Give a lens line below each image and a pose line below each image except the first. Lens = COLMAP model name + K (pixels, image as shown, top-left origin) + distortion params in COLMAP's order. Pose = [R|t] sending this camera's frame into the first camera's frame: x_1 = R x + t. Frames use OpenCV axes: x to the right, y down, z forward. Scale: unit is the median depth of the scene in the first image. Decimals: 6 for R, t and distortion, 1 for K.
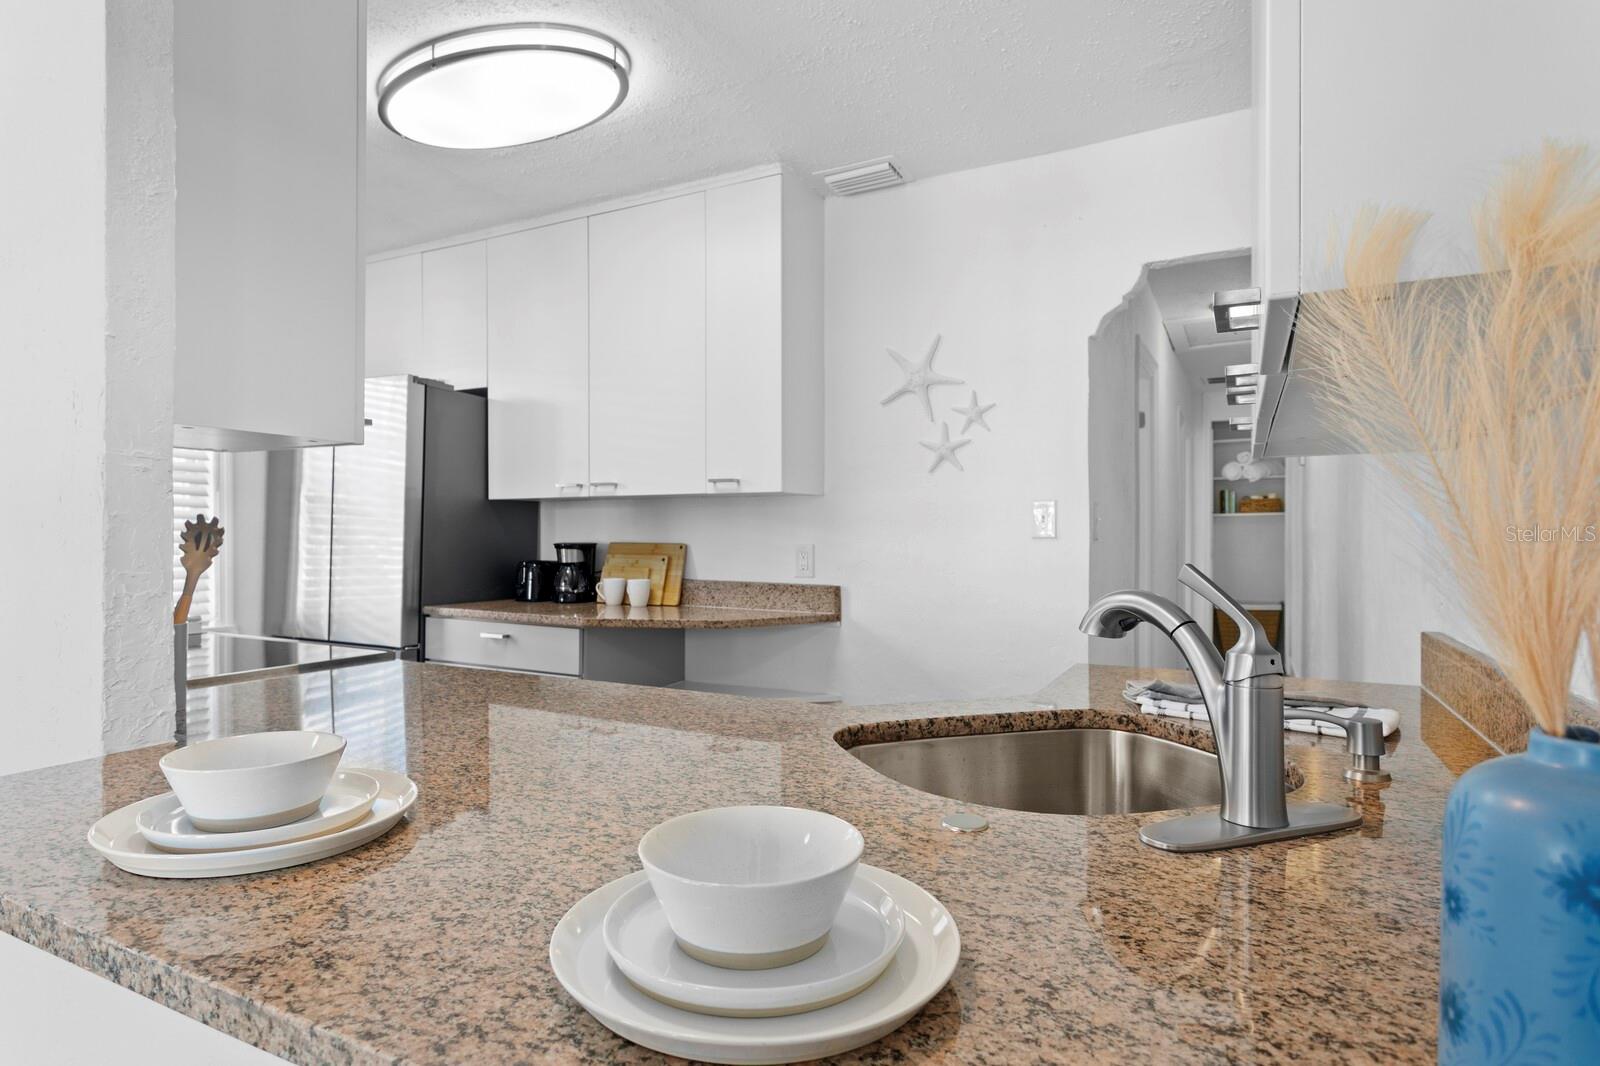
lens RADIAL K [[838.7, 0, 800.0], [0, 838.7, 533.0], [0, 0, 1]] dist [0.000283, 0.000043]
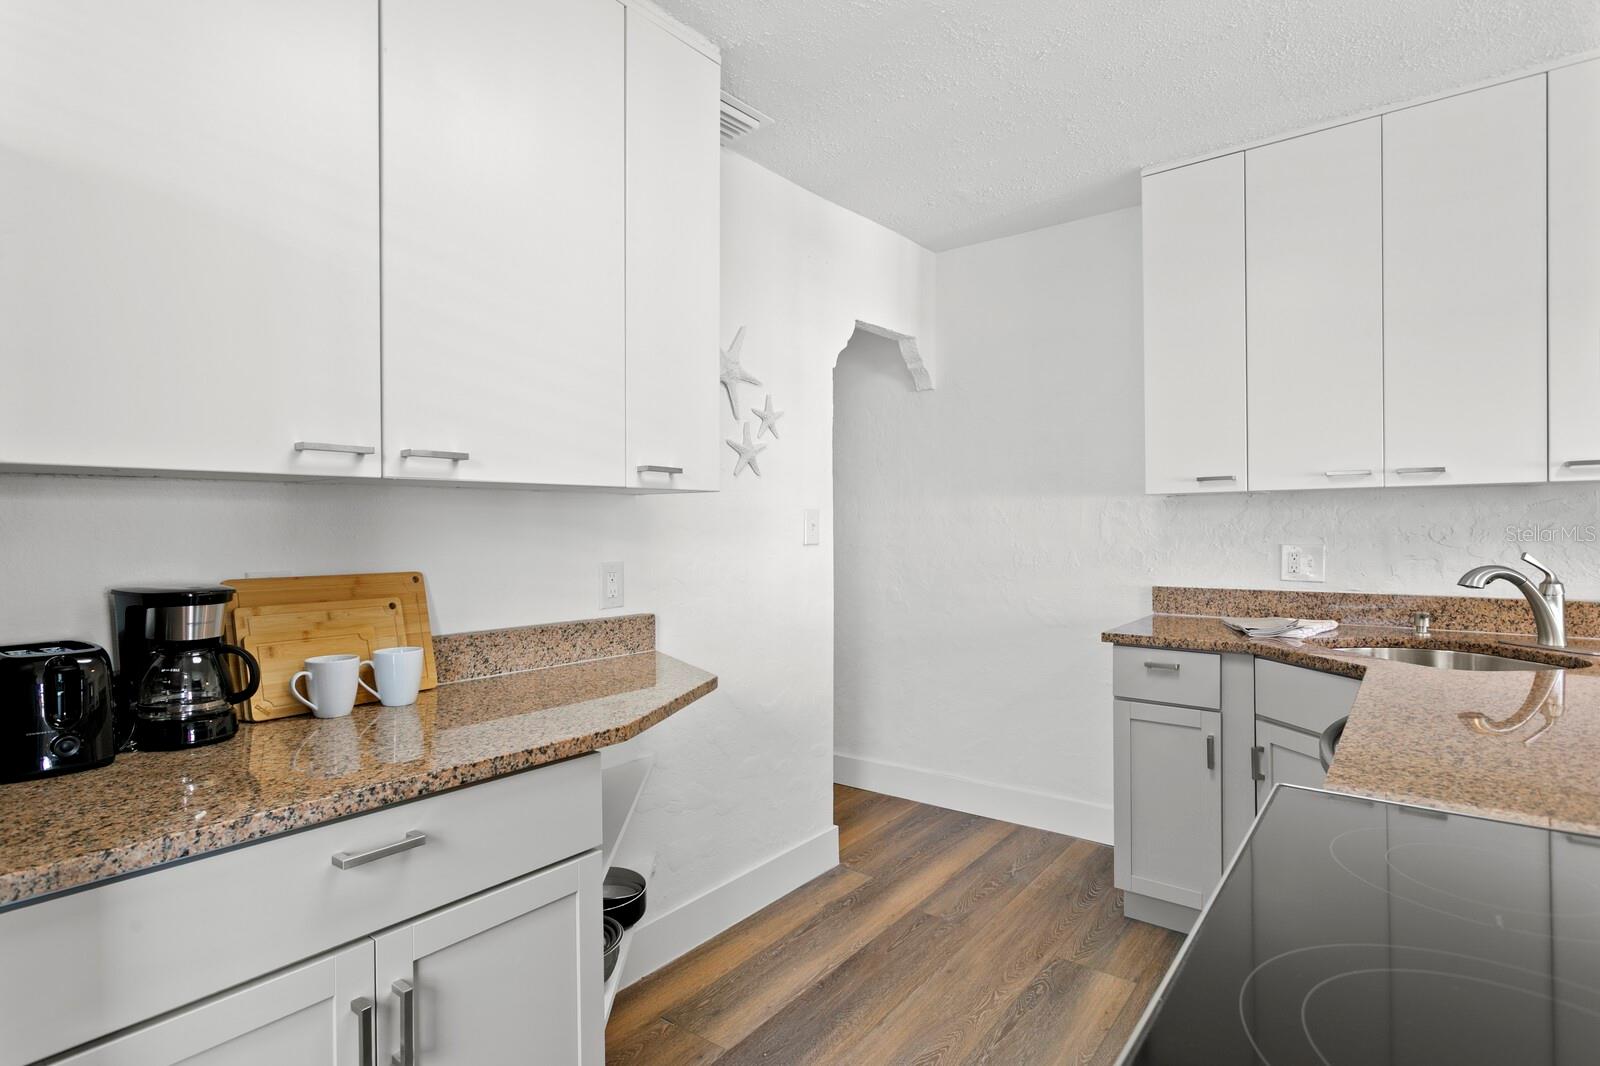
lens RADIAL K [[815.2, 0, 772.3], [0, 815.2, 536.6], [0, 0, 1]] dist [0.000346, 0.000366]
pose [[0.196279, -0.017321, 0.980395, -0.616348], [0.005424, 0.999848, 0.016579, -0.017919], [-0.980533, 0.002063, 0.196343, 0.686568]]
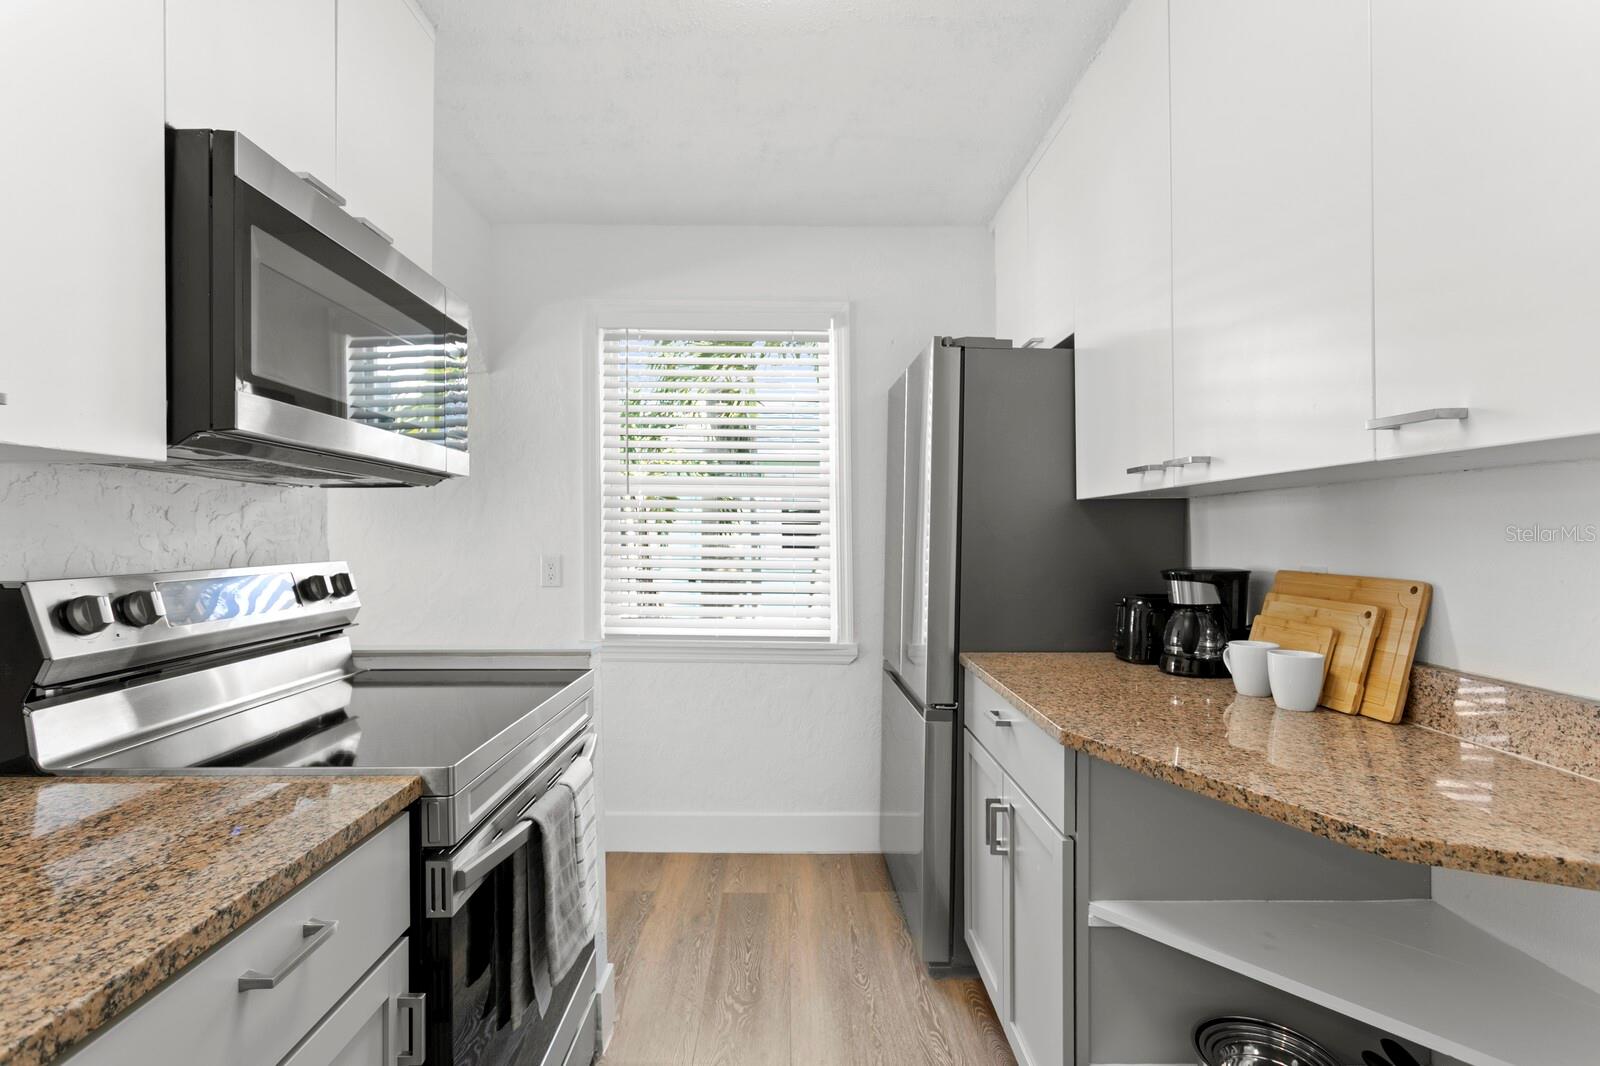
lens RADIAL K [[759.8, 0, 800.0], [0, 759.8, 533.0], [0, 0, 1]] dist [0.002754, 0.000144]
pose [[0.470577, -0.007751, -0.882325, 0.060085], [0.006908, 0.999963, -0.005100, -0.013104], [0.882332, -0.003695, 0.470613, 0.541324]]
